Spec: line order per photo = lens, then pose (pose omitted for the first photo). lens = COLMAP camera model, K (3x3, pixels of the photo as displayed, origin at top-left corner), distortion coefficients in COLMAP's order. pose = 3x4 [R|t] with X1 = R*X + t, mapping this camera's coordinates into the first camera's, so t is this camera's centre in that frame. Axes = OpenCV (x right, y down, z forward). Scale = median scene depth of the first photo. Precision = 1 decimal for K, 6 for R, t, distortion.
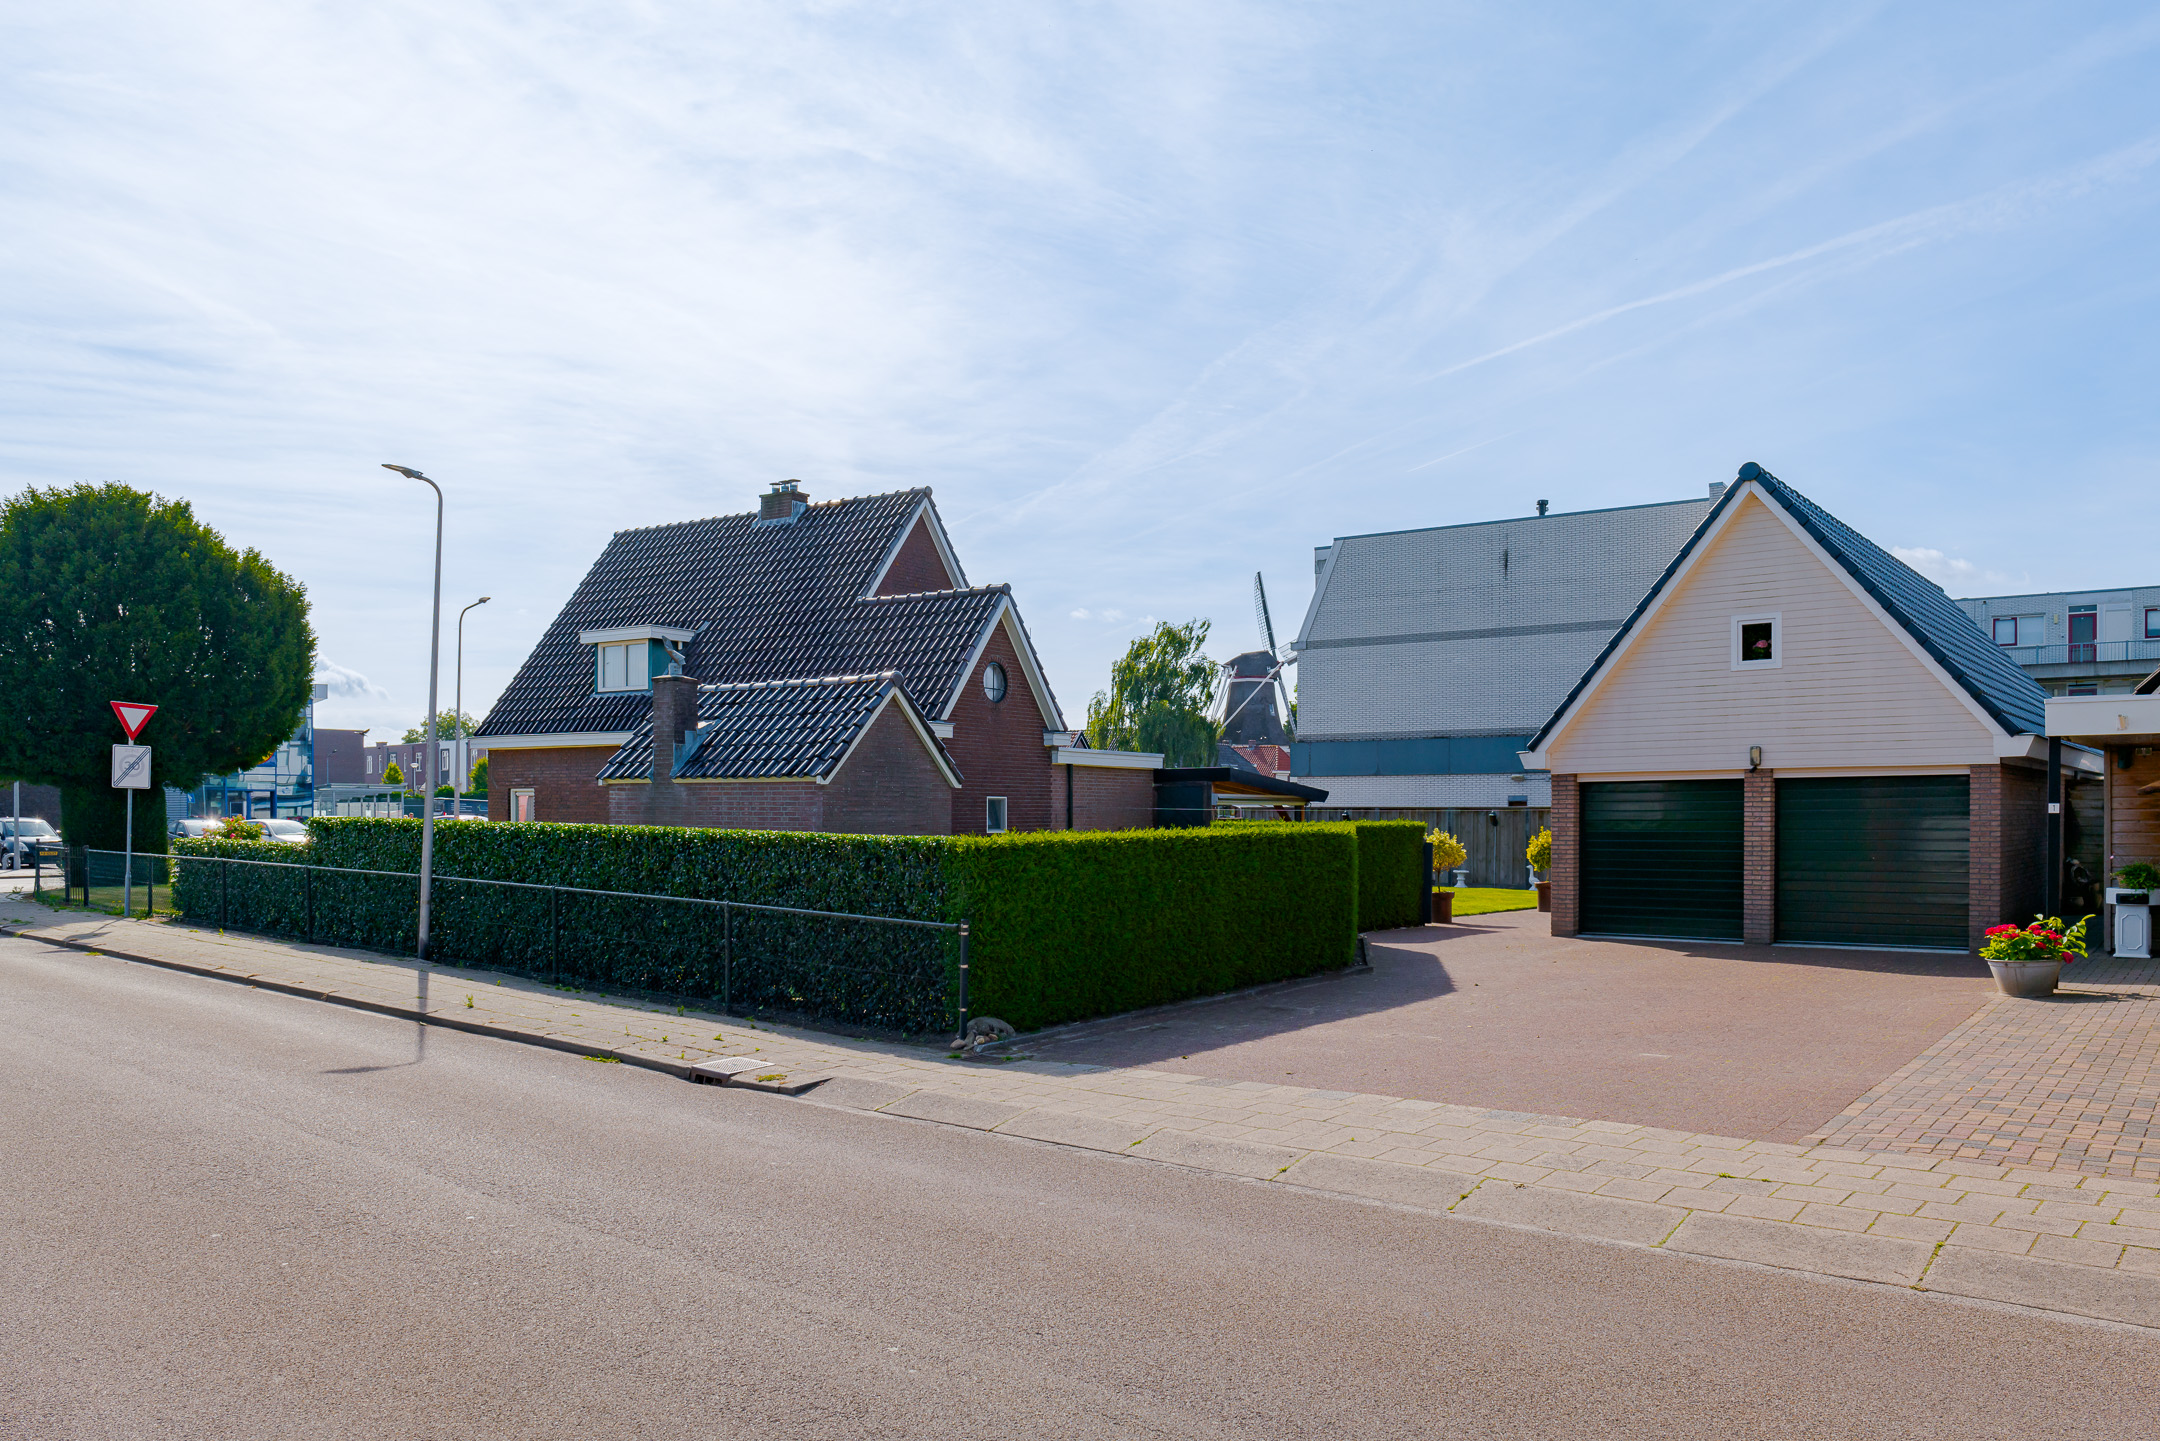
lens RADIAL K [[1482.8, 0, 1080.0], [0, 1482.8, 720.5], [0, 0, 1]] dist [0.000953, 0.089774]
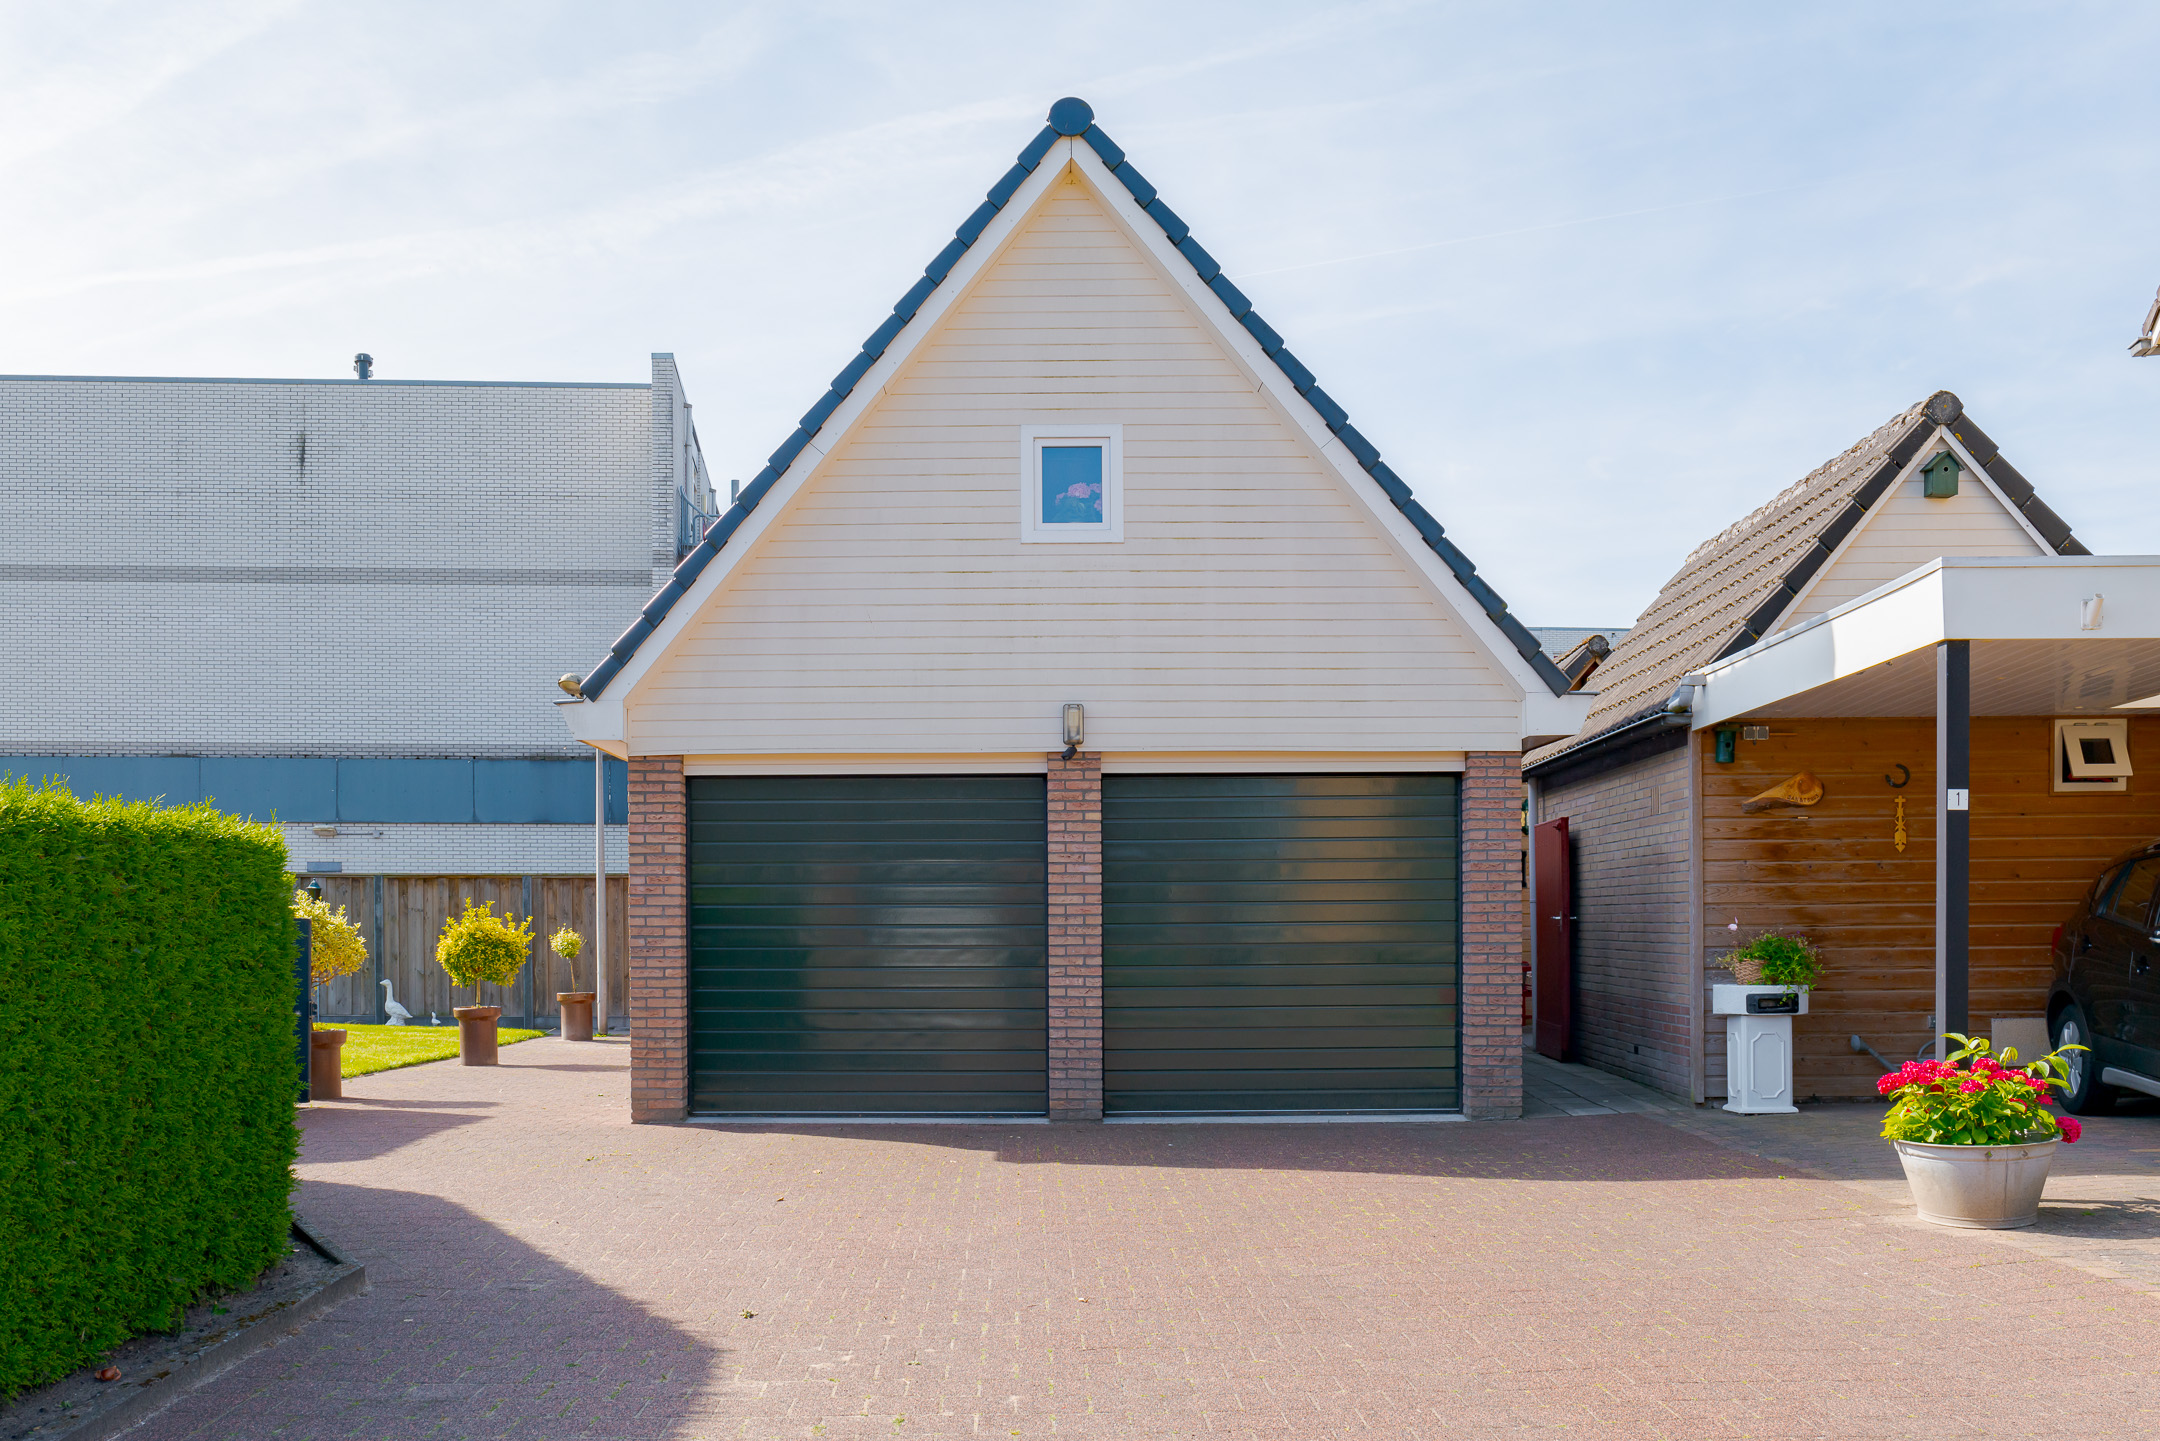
lens RADIAL K [[2216.1, 0, 1081.4], [0, 2216.1, 1045.3], [0, 0, 1]] dist [-0.072676, 0.018732]
pose [[0.792977, -0.027007, 0.608653, 0.027823], [-0.047558, 0.993225, 0.106032, 0.049487], [-0.607393, -0.113028, 0.786320, 0.432099]]
